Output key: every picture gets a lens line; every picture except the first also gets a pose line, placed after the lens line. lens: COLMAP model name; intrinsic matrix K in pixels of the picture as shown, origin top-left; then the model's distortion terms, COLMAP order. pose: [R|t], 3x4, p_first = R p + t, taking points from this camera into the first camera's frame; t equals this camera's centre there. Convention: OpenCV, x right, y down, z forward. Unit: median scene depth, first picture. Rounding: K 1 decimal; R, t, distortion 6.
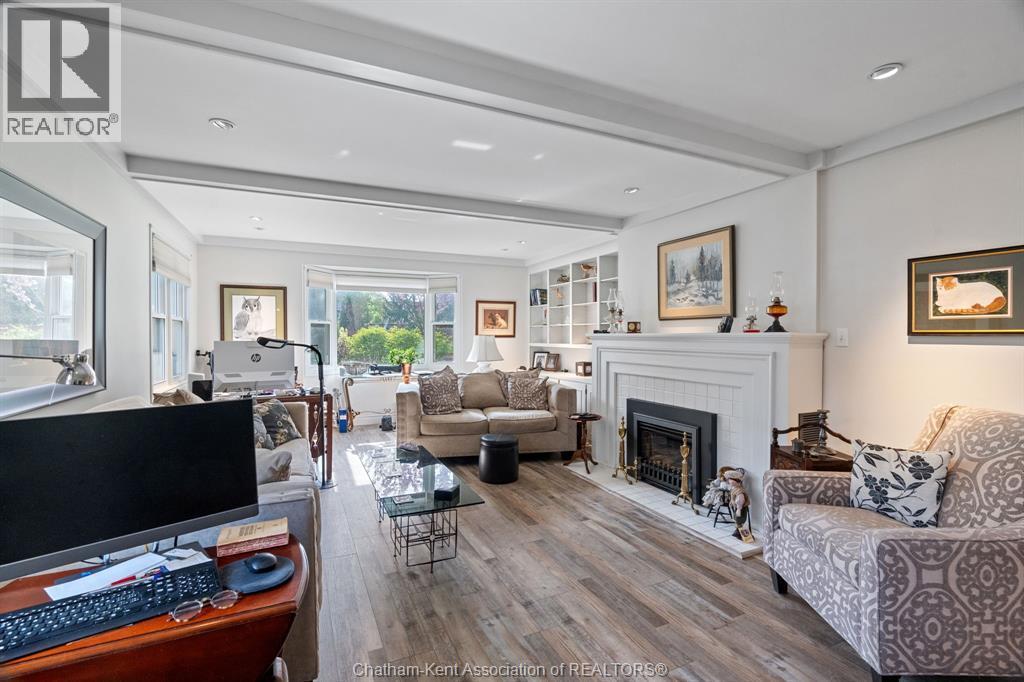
lens RADIAL K [[473.0, 0, 503.6], [0, 473.0, 337.7], [0, 0, 1]] dist [-0.009221, 0.003719]
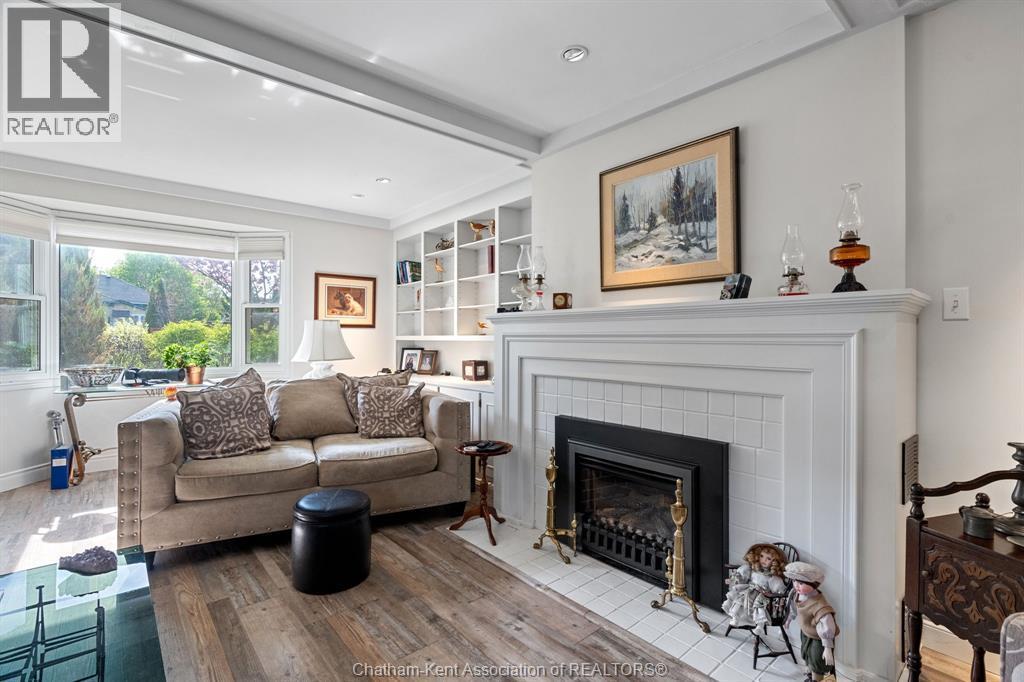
lens RADIAL K [[473.0, 0, 517.8], [0, 473.0, 341.3], [0, 0, 1]] dist [-0.009221, 0.003719]
pose [[0.955658, 0.000824, 0.294476, 0.032631], [-0.001119, 0.999999, 0.000836, 0.030684], [-0.294475, -0.001129, 0.955658, 0.420319]]
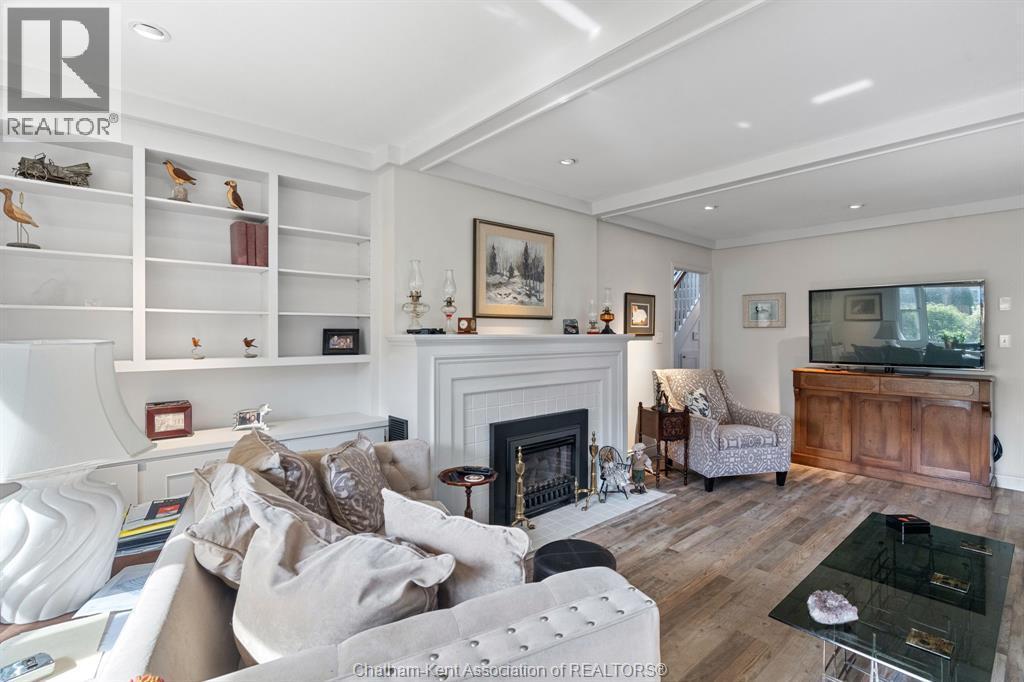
lens RADIAL K [[473.0, 0, 520.0], [0, 473.0, 338.9], [0, 0, 1]] dist [-0.009221, 0.003719]
pose [[-0.305656, -0.007996, 0.952108, -0.427961], [0.006429, 0.999925, 0.010462, -0.008942], [-0.952120, 0.009318, -0.305581, 1.165575]]
